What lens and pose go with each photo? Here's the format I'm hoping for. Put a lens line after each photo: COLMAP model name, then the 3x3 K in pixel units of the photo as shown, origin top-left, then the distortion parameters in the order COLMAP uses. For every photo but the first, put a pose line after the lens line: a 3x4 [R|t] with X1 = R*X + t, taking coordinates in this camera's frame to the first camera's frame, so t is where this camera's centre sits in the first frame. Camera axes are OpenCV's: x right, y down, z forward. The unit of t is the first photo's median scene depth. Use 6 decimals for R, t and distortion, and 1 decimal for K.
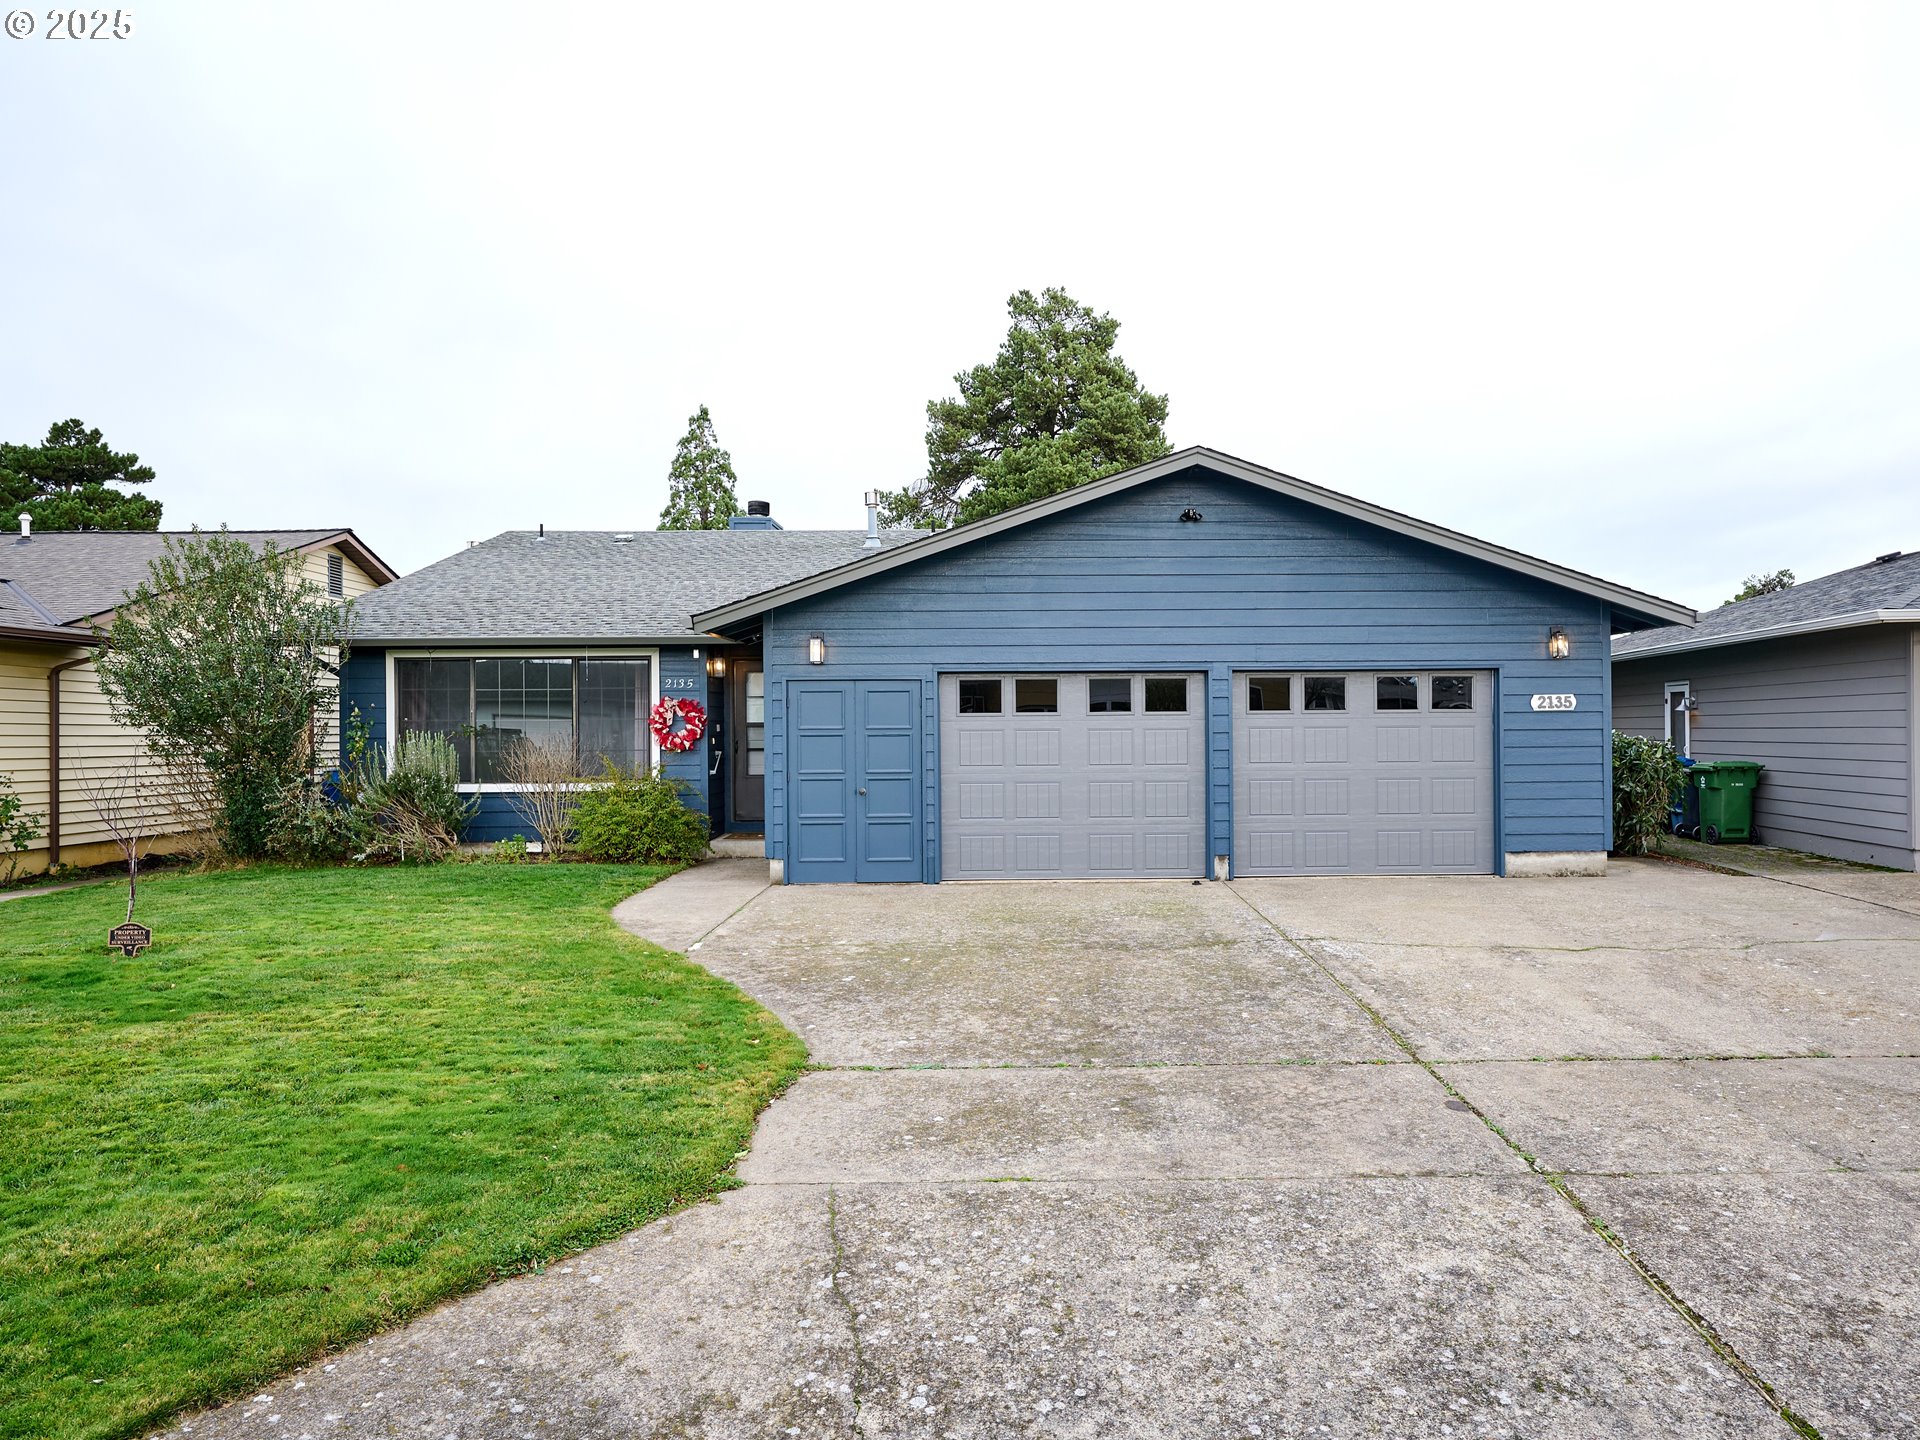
lens RADIAL K [[1296.4, 0, 960.0], [0, 1296.4, 720.0], [0, 0, 1]] dist [0.001361, -0.002955]
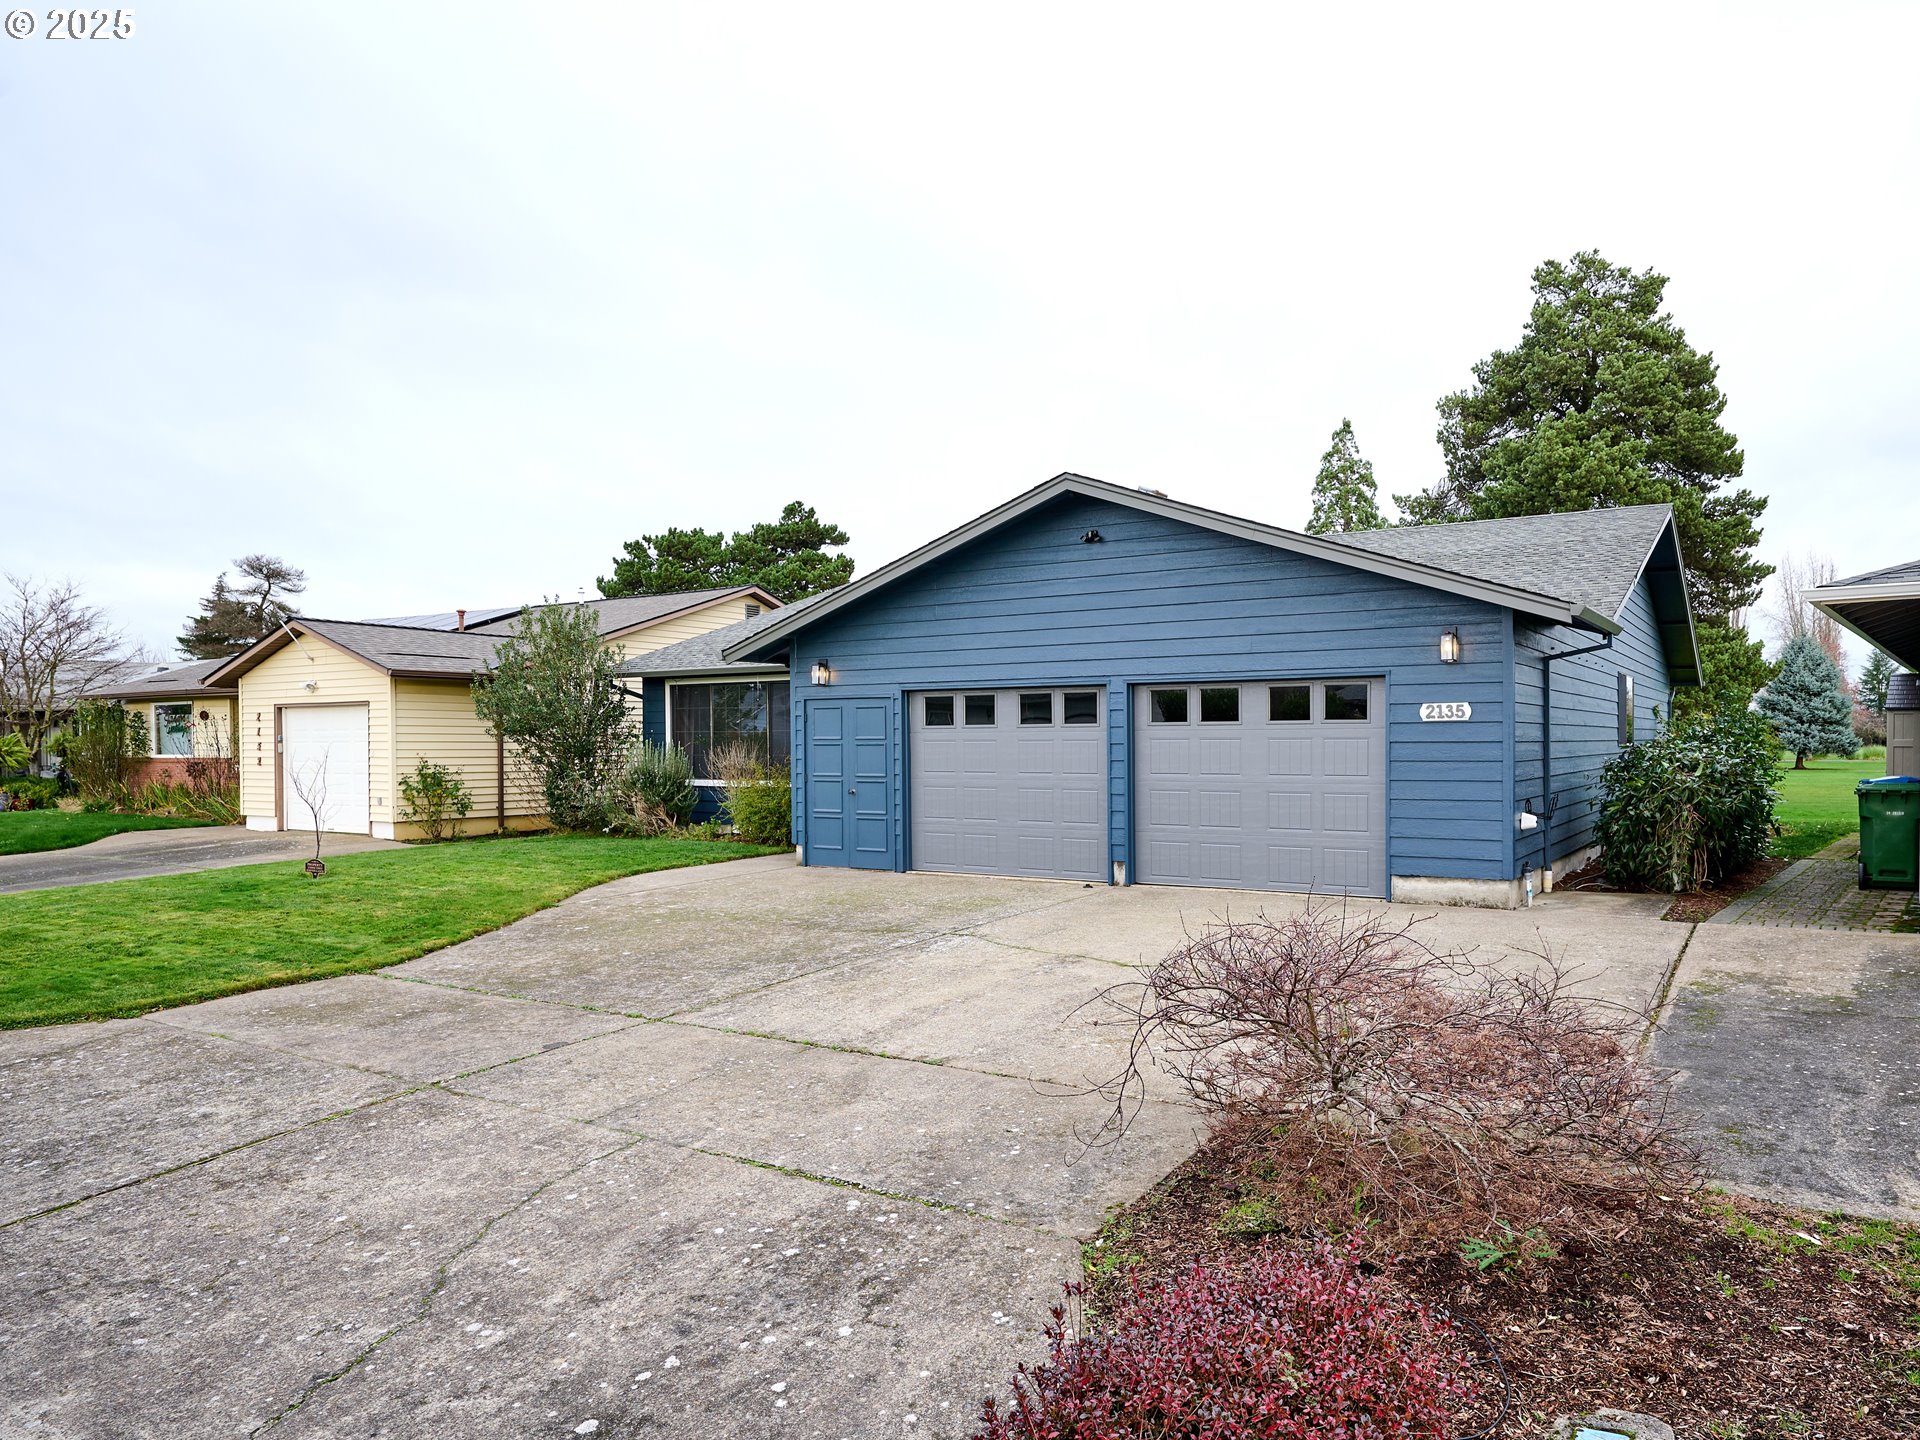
lens RADIAL K [[1252.0, 0, 991.8], [0, 1252.0, 742.0], [0, 0, 1]] dist [-0.002672, 0.000398]
pose [[0.841769, 0.003589, -0.539827, 0.651633], [0.003630, 0.999918, 0.012310, -0.004195], [0.539826, -0.012322, 0.841686, 0.099606]]
